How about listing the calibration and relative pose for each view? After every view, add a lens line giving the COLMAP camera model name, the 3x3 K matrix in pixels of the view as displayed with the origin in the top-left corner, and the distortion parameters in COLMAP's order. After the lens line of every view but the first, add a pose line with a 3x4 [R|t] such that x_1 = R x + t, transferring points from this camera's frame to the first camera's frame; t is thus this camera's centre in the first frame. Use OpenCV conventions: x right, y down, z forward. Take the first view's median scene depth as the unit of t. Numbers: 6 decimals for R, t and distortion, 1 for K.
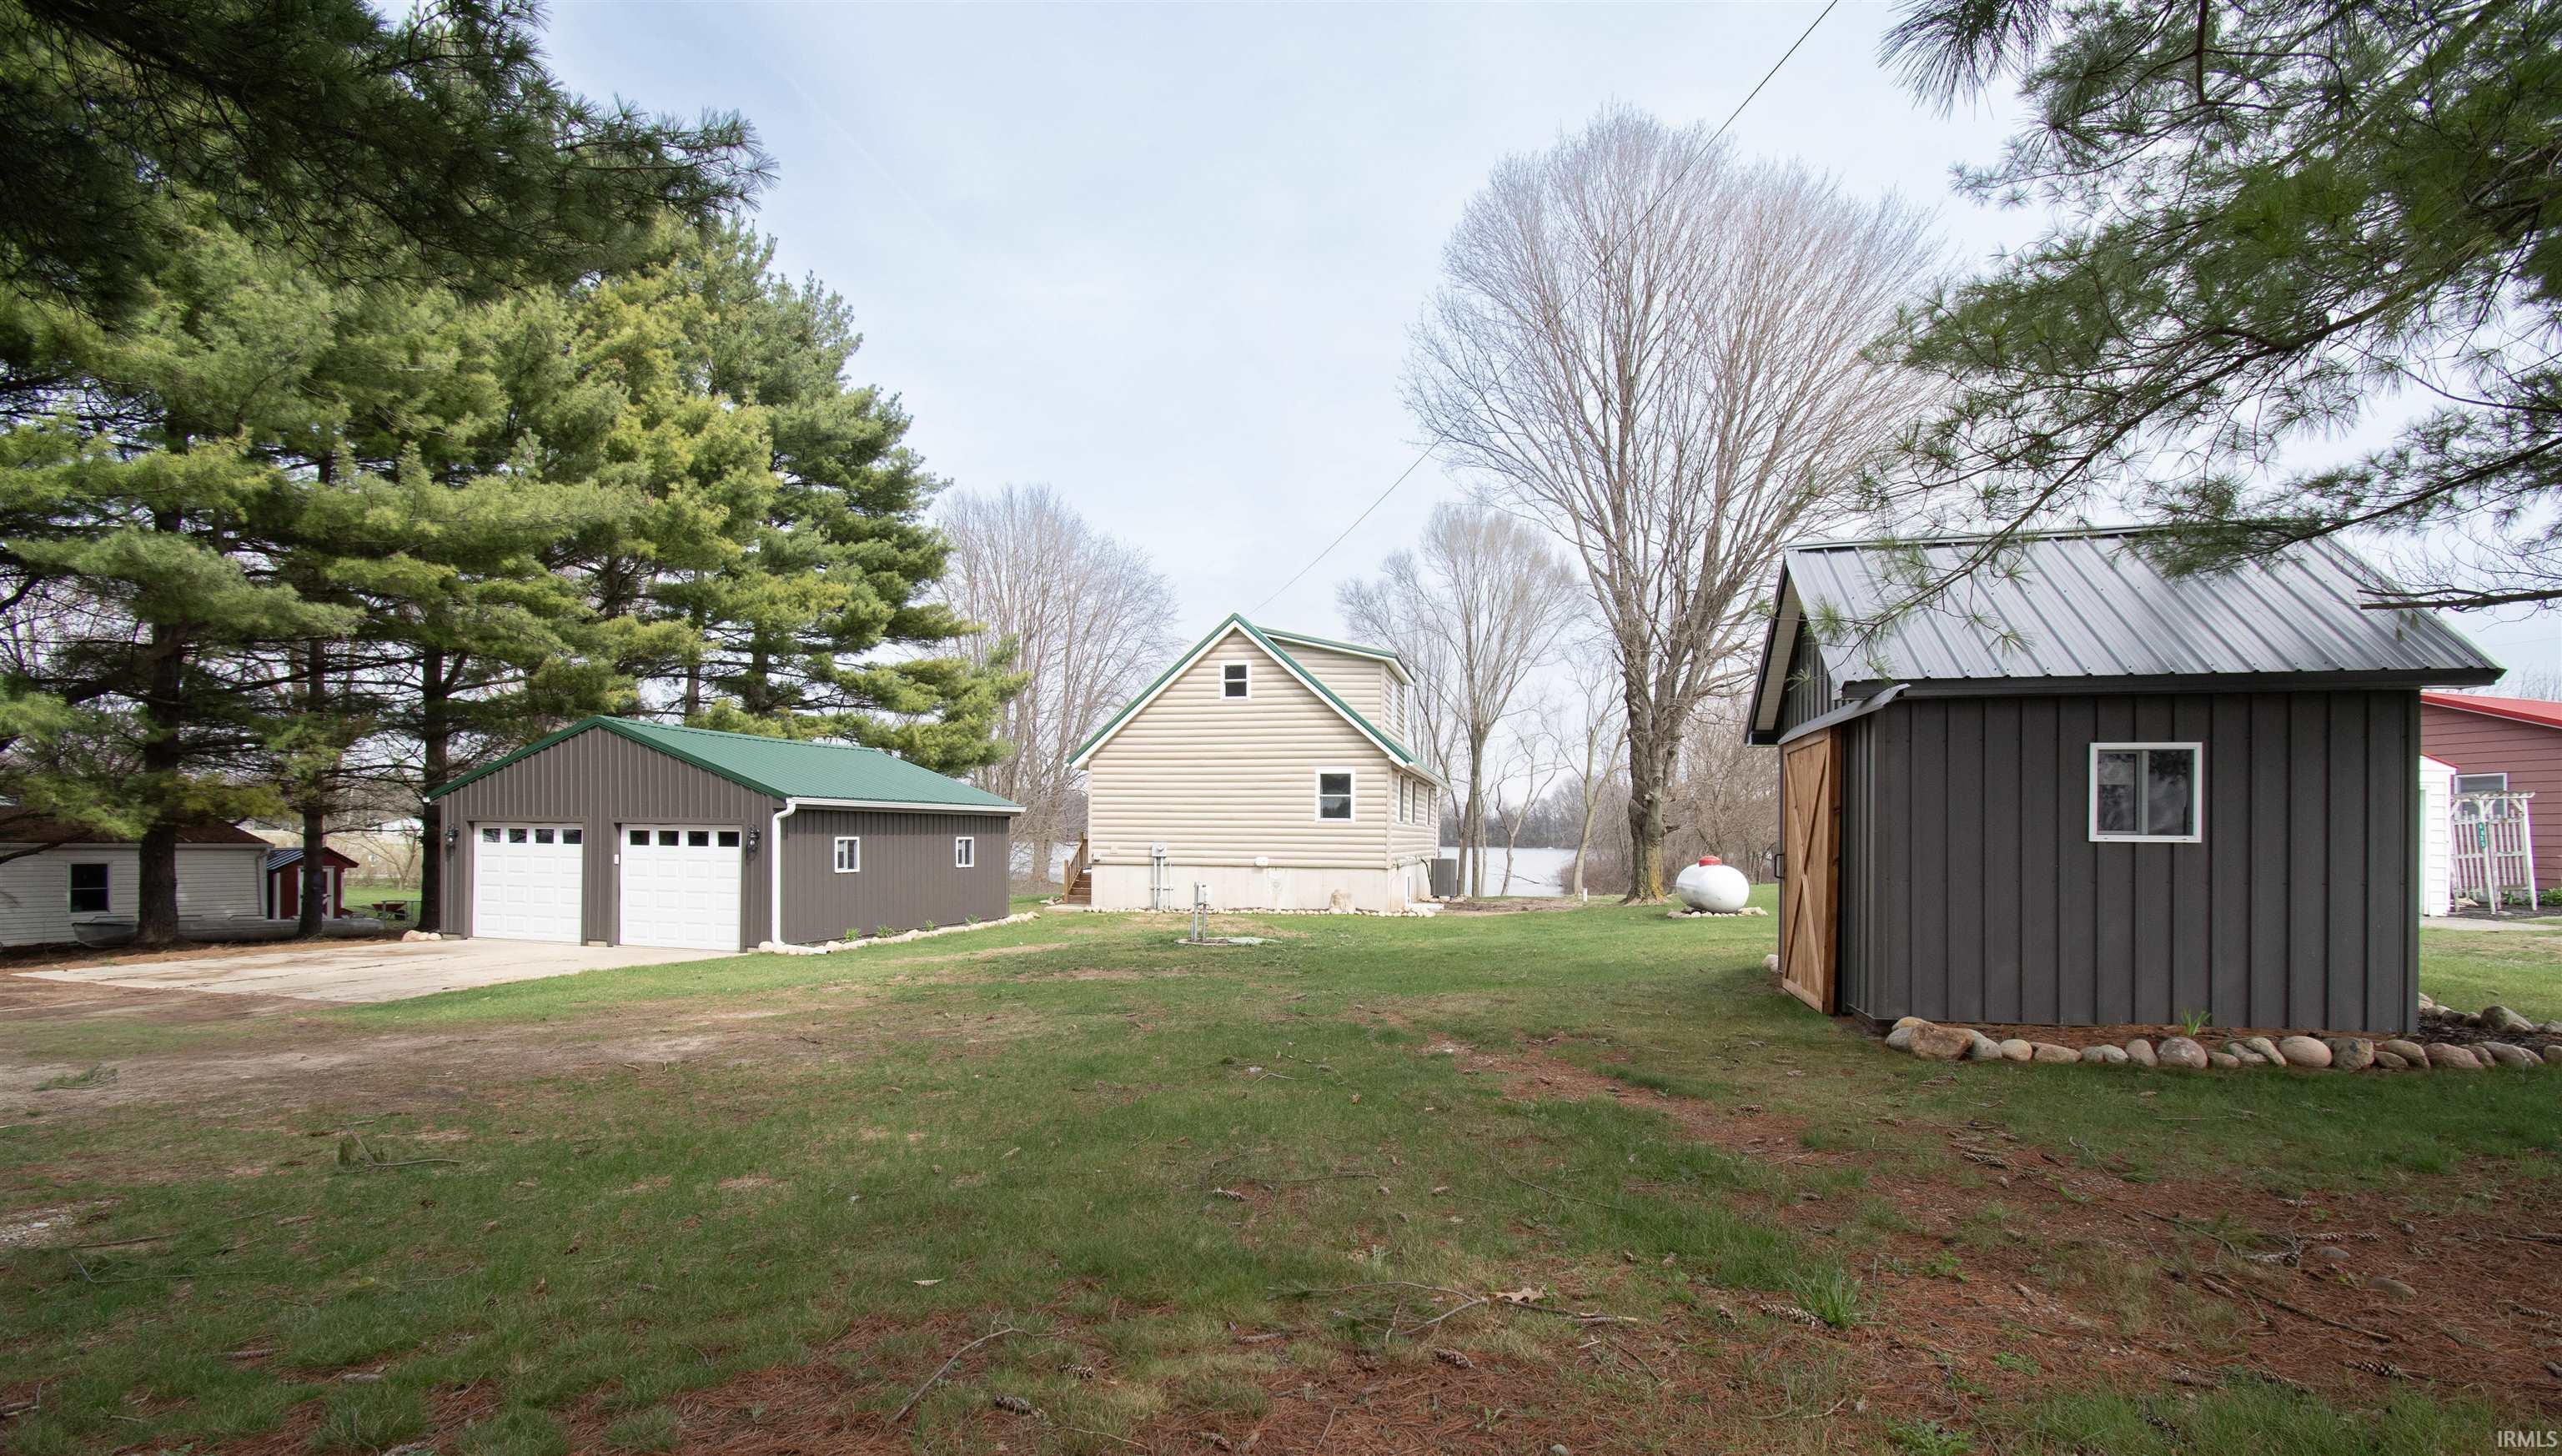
lens RADIAL K [[1101.8, 0, 1282.8], [0, 1101.8, 835.2], [0, 0, 1]] dist [-0.000733, -0.000142]
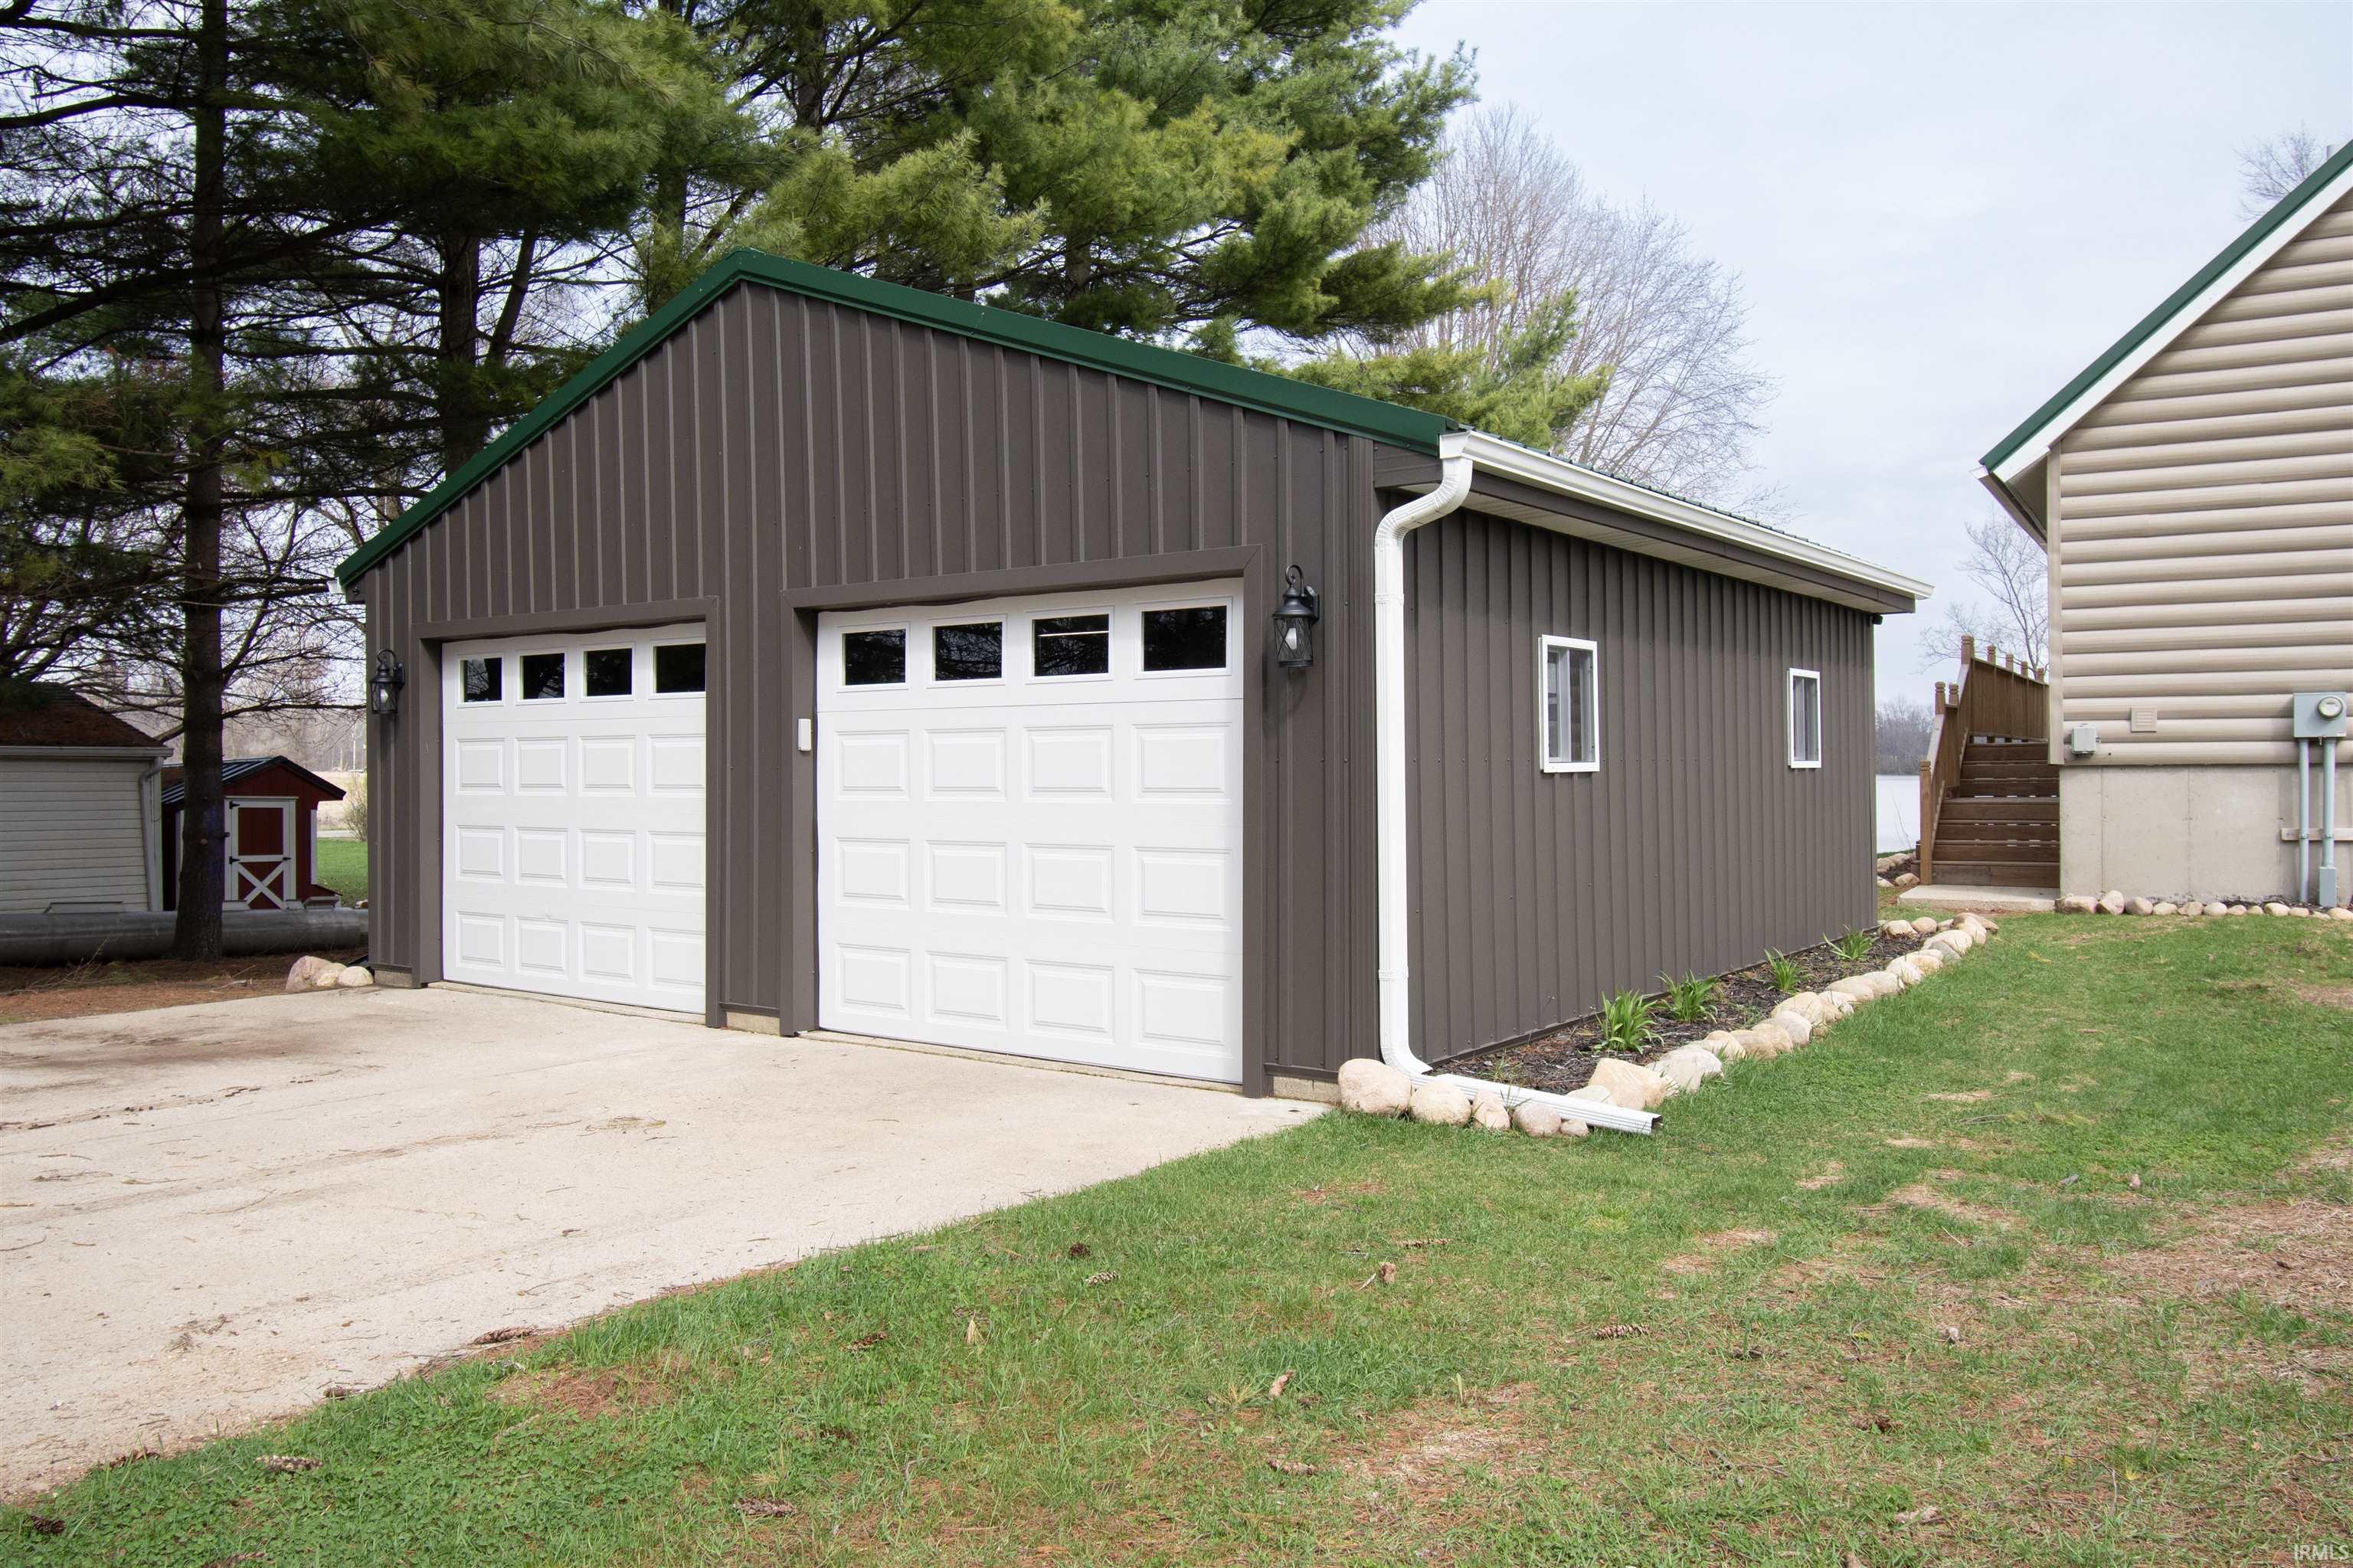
lens RADIAL K [[1756.9, 0, 1176.5], [0, 1756.9, 784.0], [0, 0, 1]] dist [0.005157, 0.001354]
pose [[0.938176, -0.012570, -0.345931, -0.344644], [0.017134, 0.999802, 0.010138, 0.030598], [0.345735, -0.015438, 0.938205, 0.584745]]
